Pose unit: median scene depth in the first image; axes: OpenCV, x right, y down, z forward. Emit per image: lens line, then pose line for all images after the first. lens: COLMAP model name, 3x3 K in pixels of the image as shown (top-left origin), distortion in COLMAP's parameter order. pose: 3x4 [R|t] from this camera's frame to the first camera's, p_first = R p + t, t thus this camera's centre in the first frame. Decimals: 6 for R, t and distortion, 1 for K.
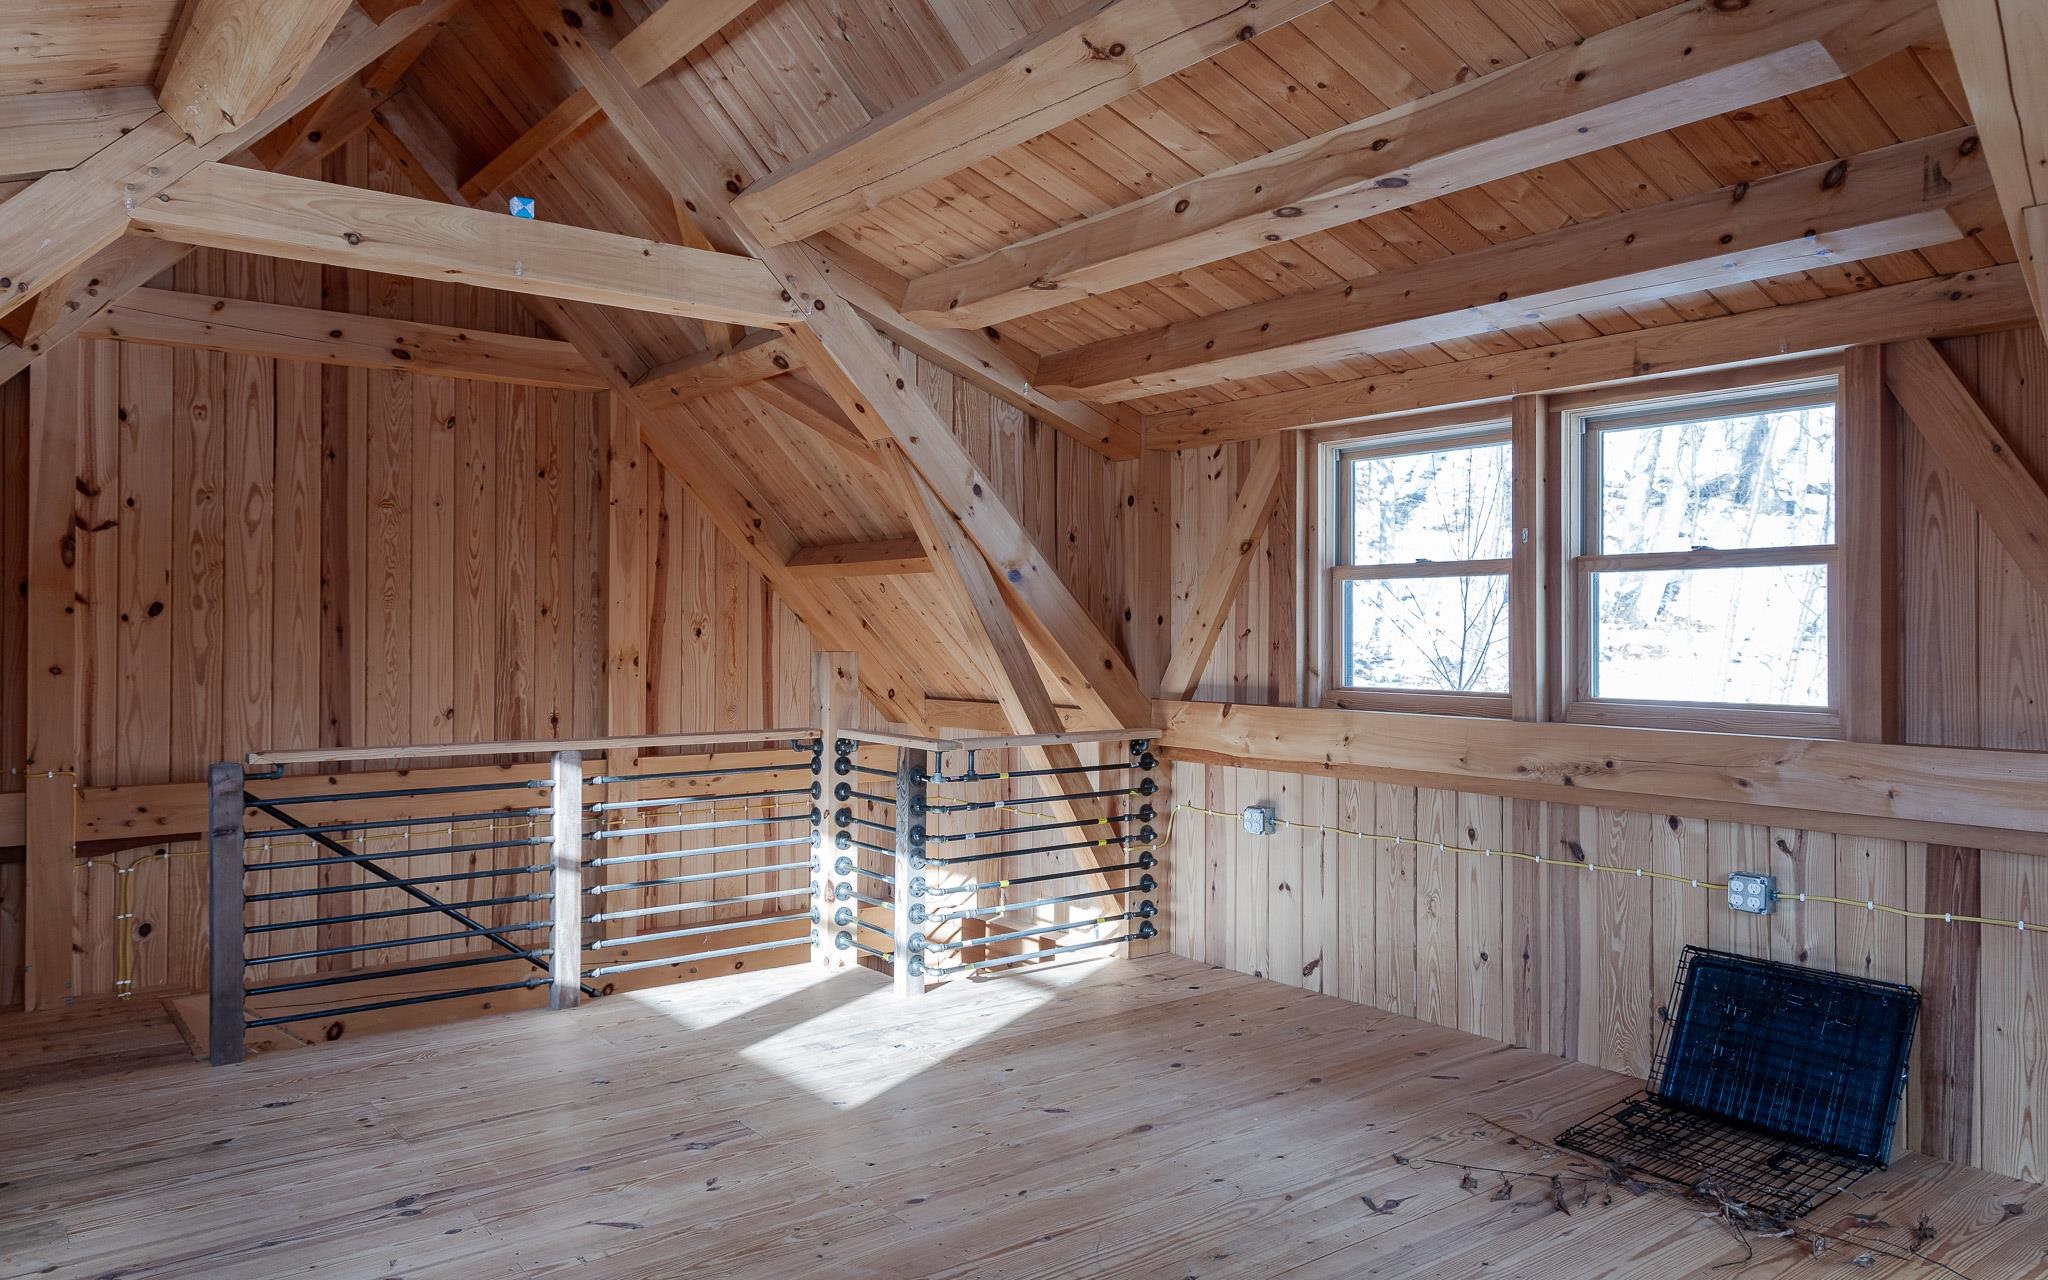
lens RADIAL K [[1493.9, 0, 1021.7], [0, 1493.9, 597.7], [0, 0, 1]] dist [0.010192, 0.004851]
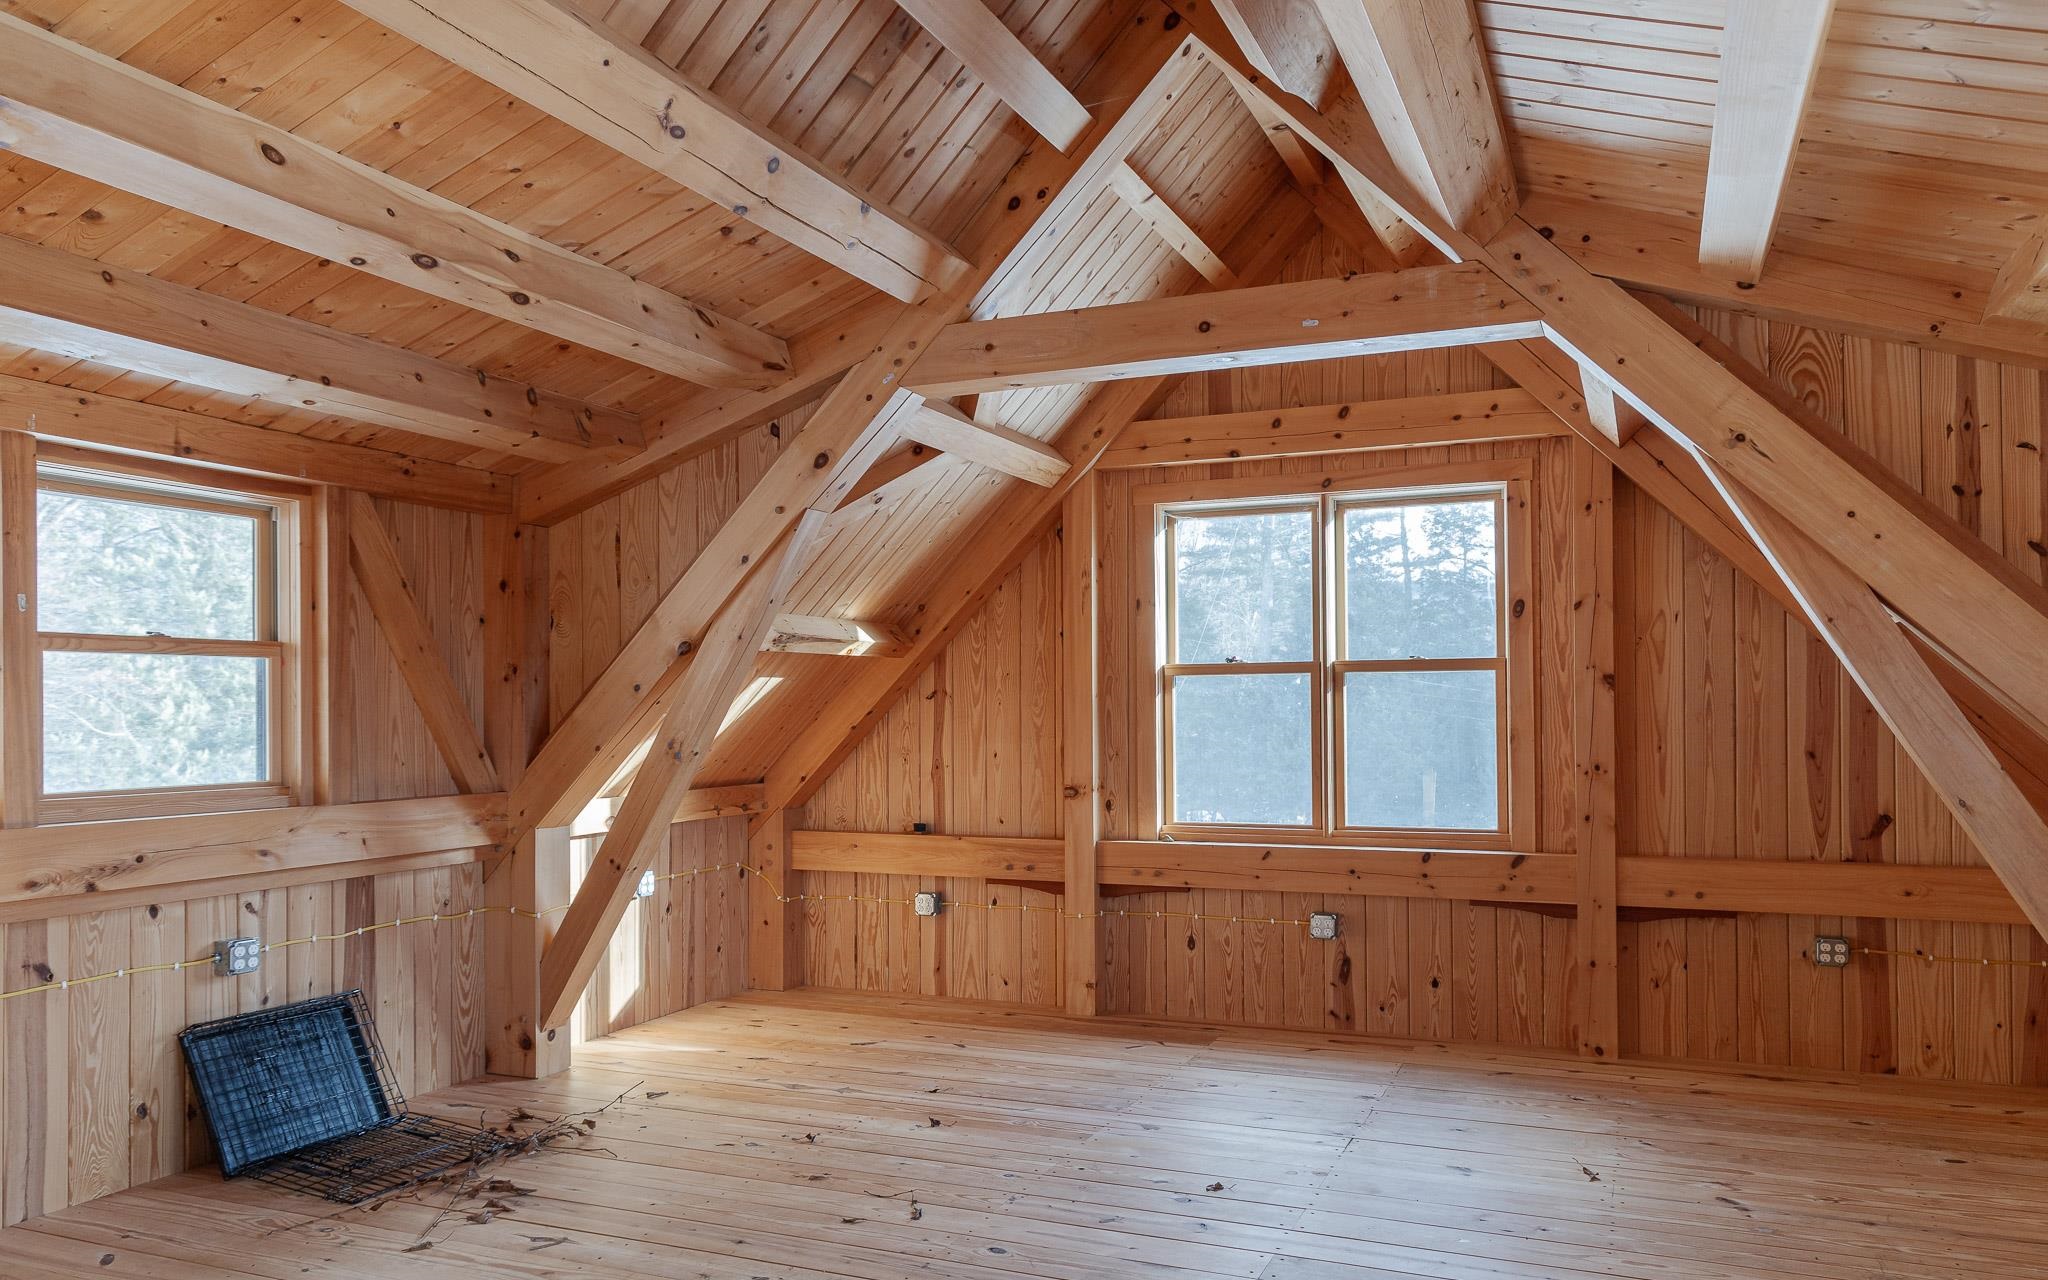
lens RADIAL K [[1450.3, 0, 1021.9], [0, 1450.3, 666.9], [0, 0, 1]] dist [0.009529, 0.006733]
pose [[-0.510573, 0.027640, 0.859390, -0.718801], [-0.012381, 0.999143, -0.039490, 0.021310], [-0.859745, -0.030803, -0.509794, 1.053047]]
